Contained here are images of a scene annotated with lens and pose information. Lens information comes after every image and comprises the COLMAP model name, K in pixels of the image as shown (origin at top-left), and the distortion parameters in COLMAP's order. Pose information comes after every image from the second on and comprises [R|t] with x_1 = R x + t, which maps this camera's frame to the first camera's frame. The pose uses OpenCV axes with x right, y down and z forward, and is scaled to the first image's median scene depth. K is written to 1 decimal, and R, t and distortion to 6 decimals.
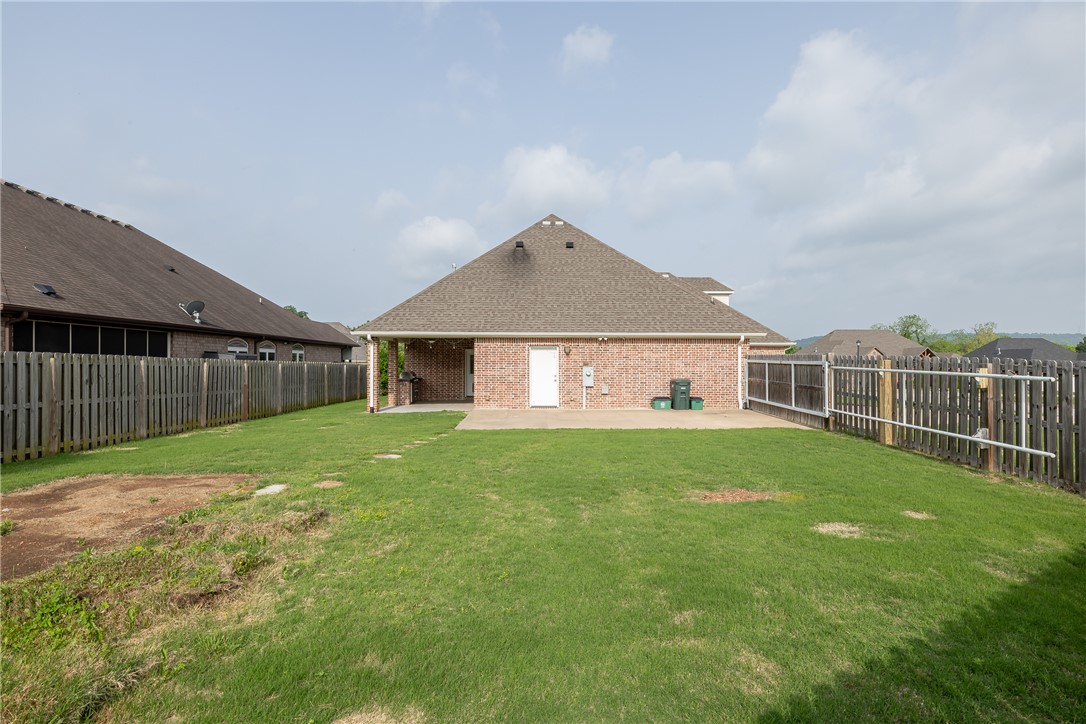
lens RADIAL K [[569.8, 0, 544.5], [0, 569.8, 359.6], [0, 0, 1]] dist [-0.015575, -0.000847]
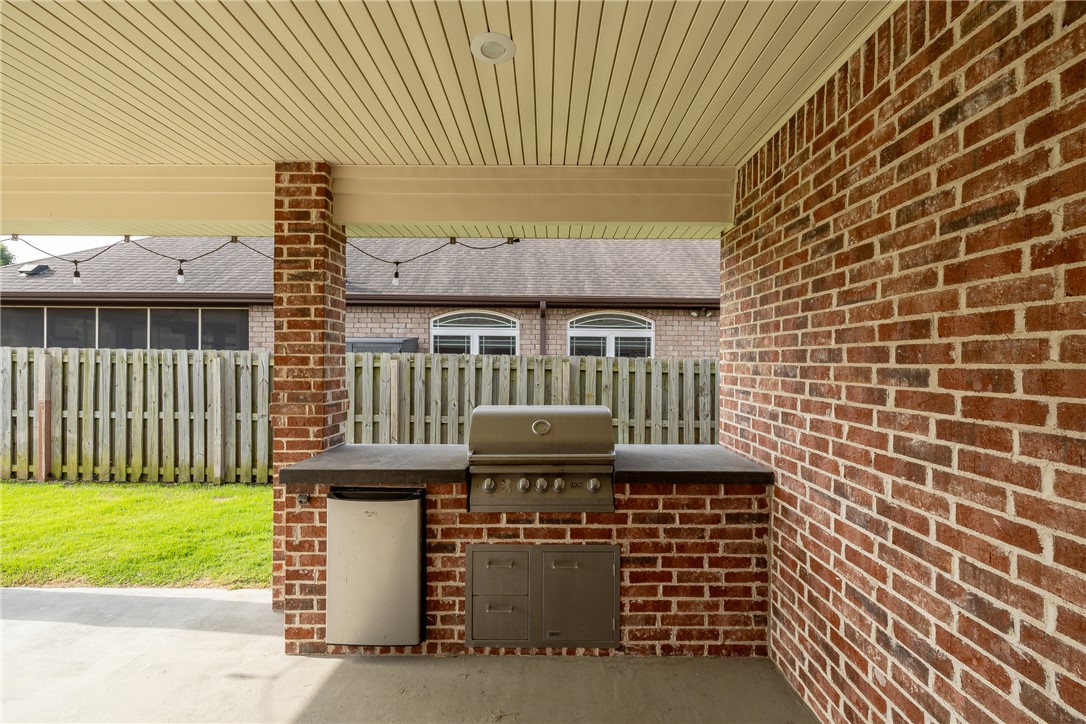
lens RADIAL K [[455.4, 0, 540.7], [0, 455.4, 364.0], [0, 0, 1]] dist [0.002541, 0.000041]
pose [[-0.041478, 0.001261, -0.999139, -0.151058], [-0.001308, 0.999998, 0.001317, 0.011071], [0.999139, 0.001361, -0.041476, 1.240664]]
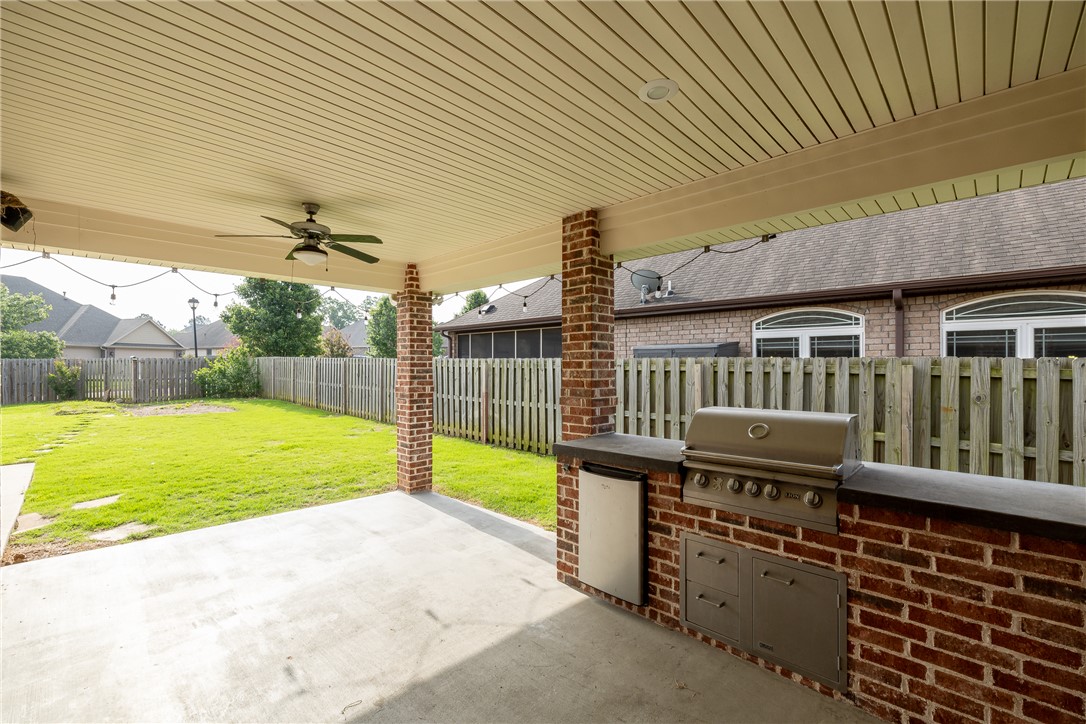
lens RADIAL K [[455.4, 0, 544.0], [0, 455.4, 365.8], [0, 0, 1]] dist [0.002541, 0.000041]
pose [[-0.712510, -0.003860, -0.701652, -0.149546], [0.001002, 0.999978, -0.006518, 0.011992], [0.701662, -0.005347, -0.712490, 1.285017]]
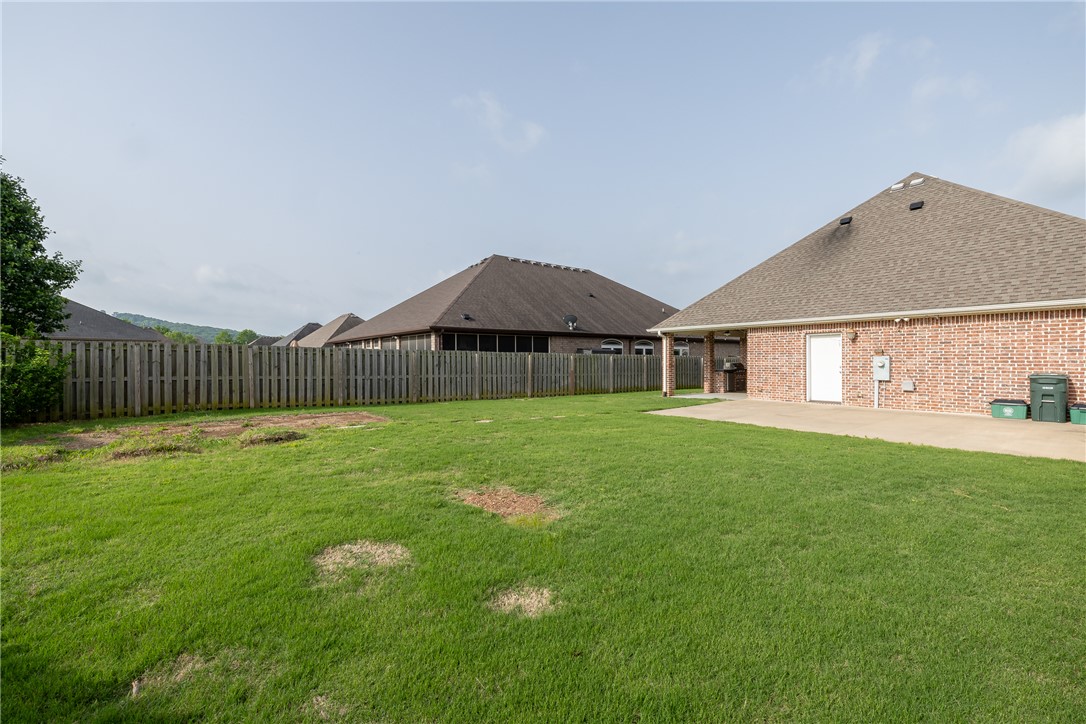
lens RADIAL K [[455.4, 0, 542.0], [0, 455.4, 359.6], [0, 0, 1]] dist [0.002541, 0.000041]
pose [[0.571256, -0.004423, -0.820760, 0.332801], [0.010230, 0.999946, 0.001731, 0.011707], [0.820708, -0.009385, 0.571271, 0.240644]]
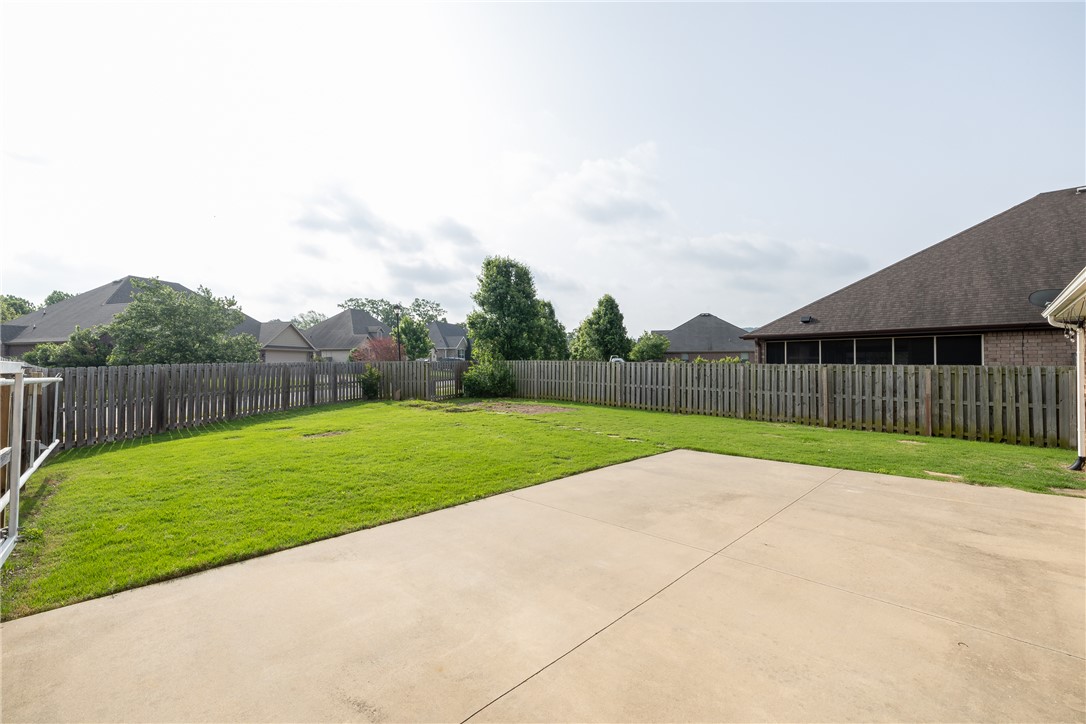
lens RADIAL K [[455.4, 0, 541.7], [0, 455.4, 360.8], [0, 0, 1]] dist [0.002541, 0.000041]
pose [[-0.722320, -0.011537, -0.691462, 0.322451], [0.000908, 0.999844, -0.017631, 0.004949], [0.691558, -0.013363, -0.722197, 0.956883]]
